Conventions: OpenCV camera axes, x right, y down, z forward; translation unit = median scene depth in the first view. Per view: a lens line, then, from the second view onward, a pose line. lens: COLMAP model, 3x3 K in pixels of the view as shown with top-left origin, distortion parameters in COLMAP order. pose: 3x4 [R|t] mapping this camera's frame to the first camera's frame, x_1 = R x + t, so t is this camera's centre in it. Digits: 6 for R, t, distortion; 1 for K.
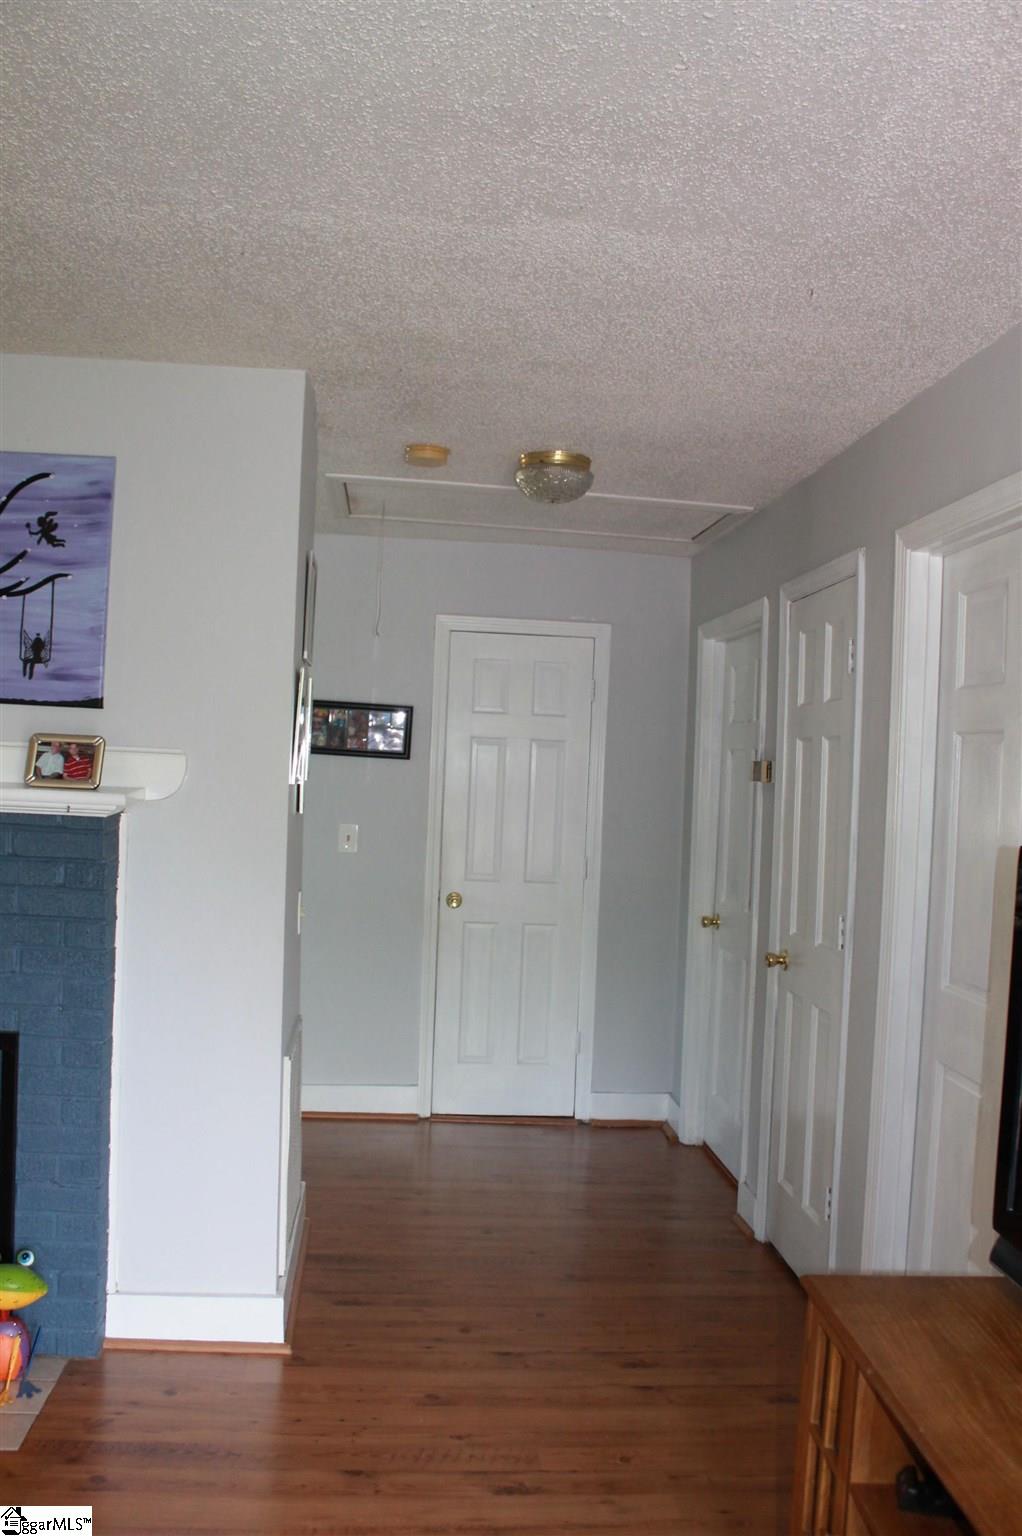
lens RADIAL K [[1306.0, 0, 511.0], [0, 1306.0, 768.0], [0, 0, 1]] dist [-0.186917, 0.197836]
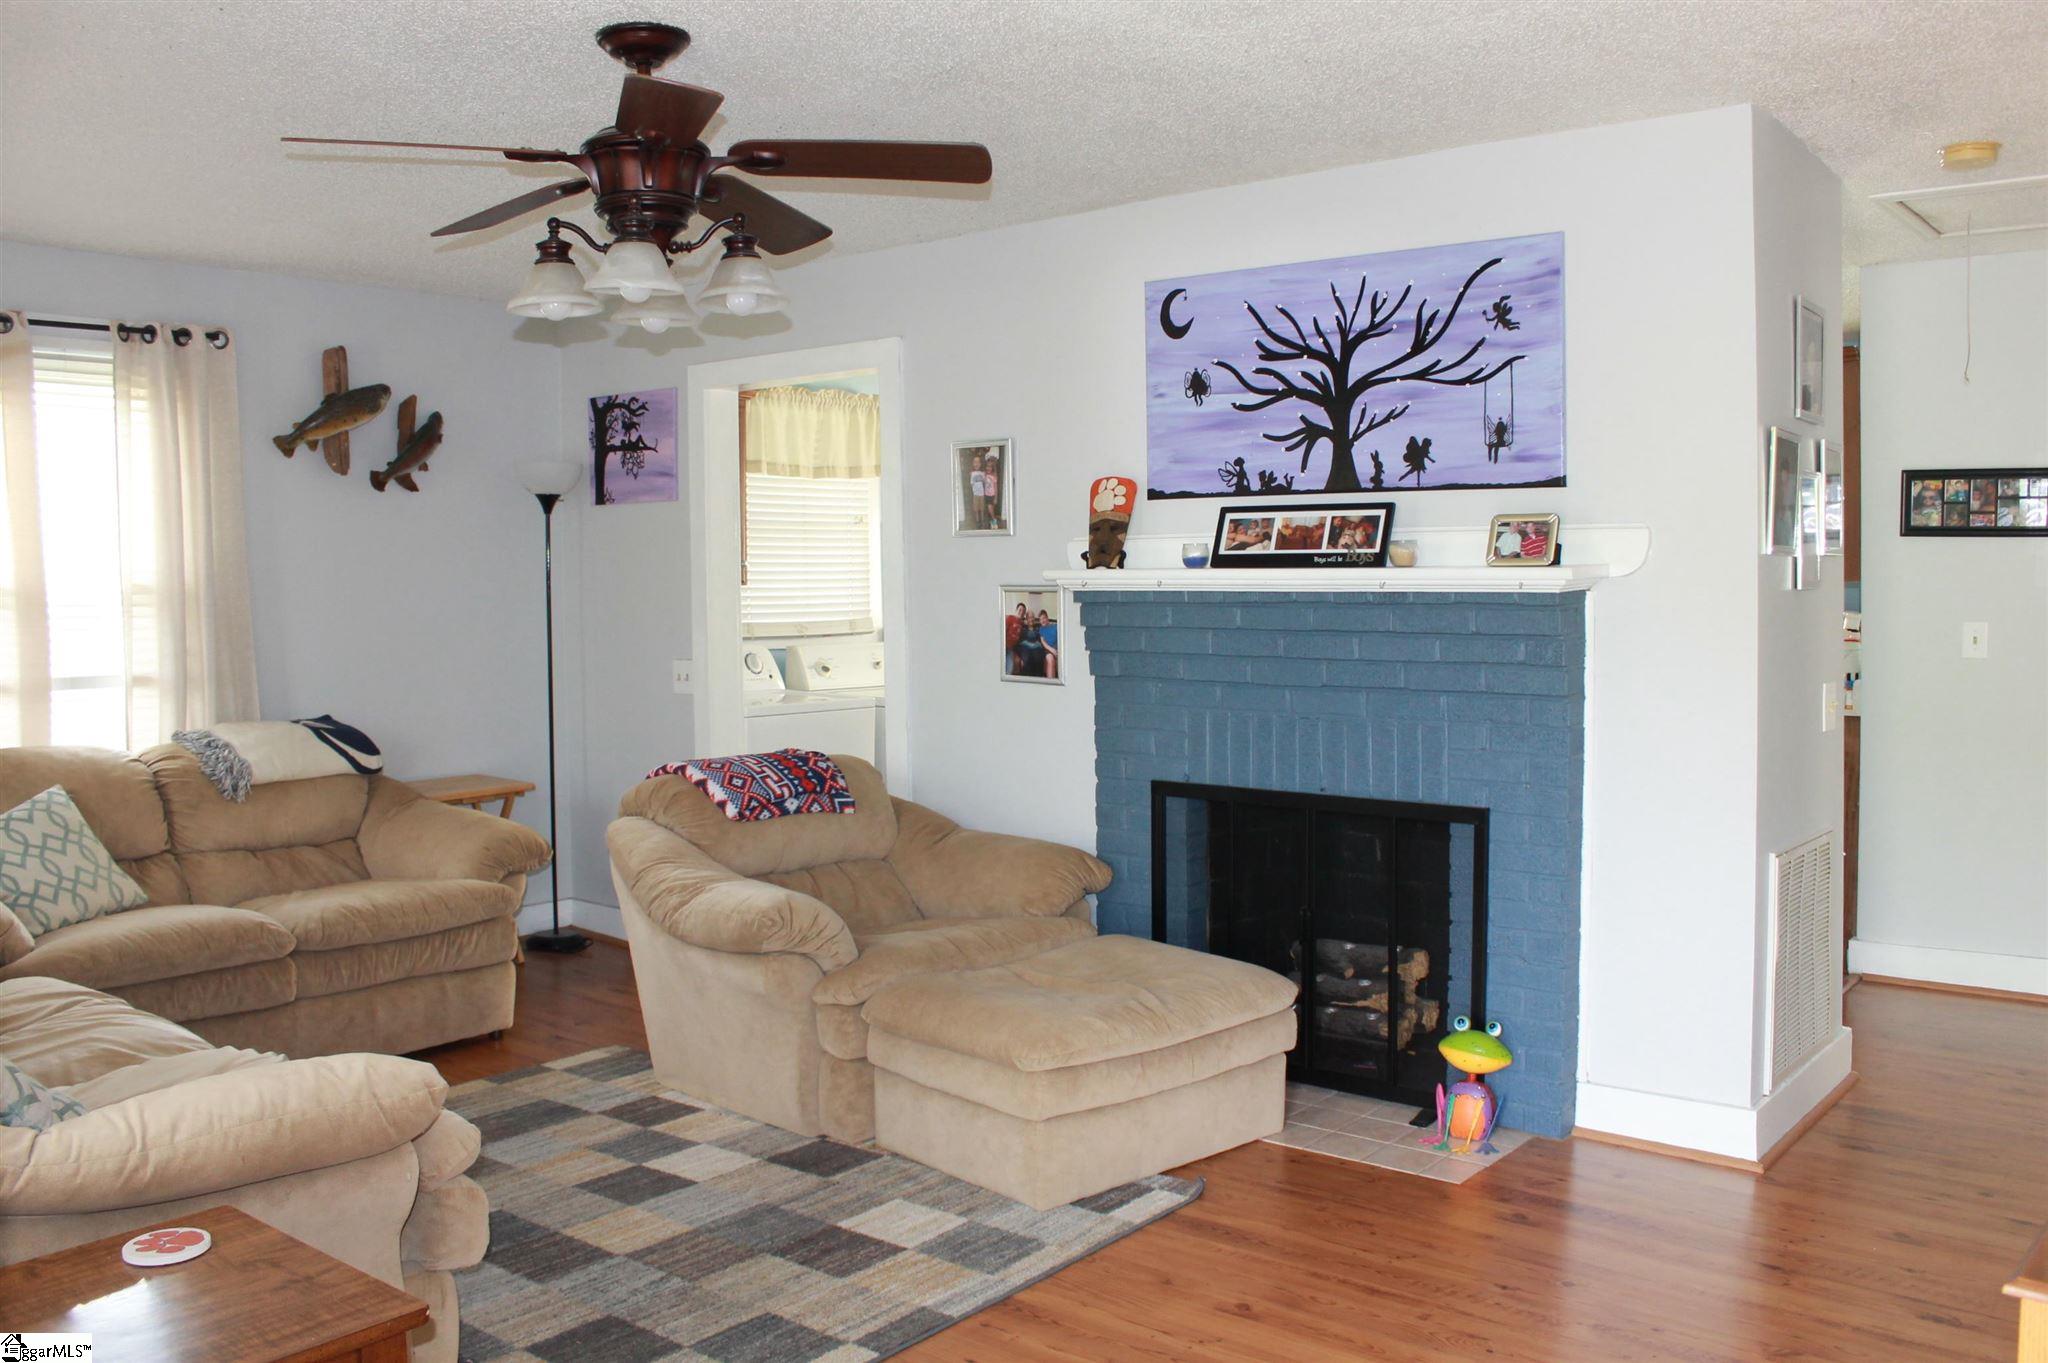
lens RADIAL K [[1741.3, 0, 1032.9], [0, 1741.3, 656.5], [0, 0, 1]] dist [-0.186917, 0.197836]
pose [[0.711738, -0.018284, -0.702207, 0.317401], [0.035866, 0.999303, 0.010332, 0.056802], [0.701529, -0.032539, 0.711898, -0.235842]]
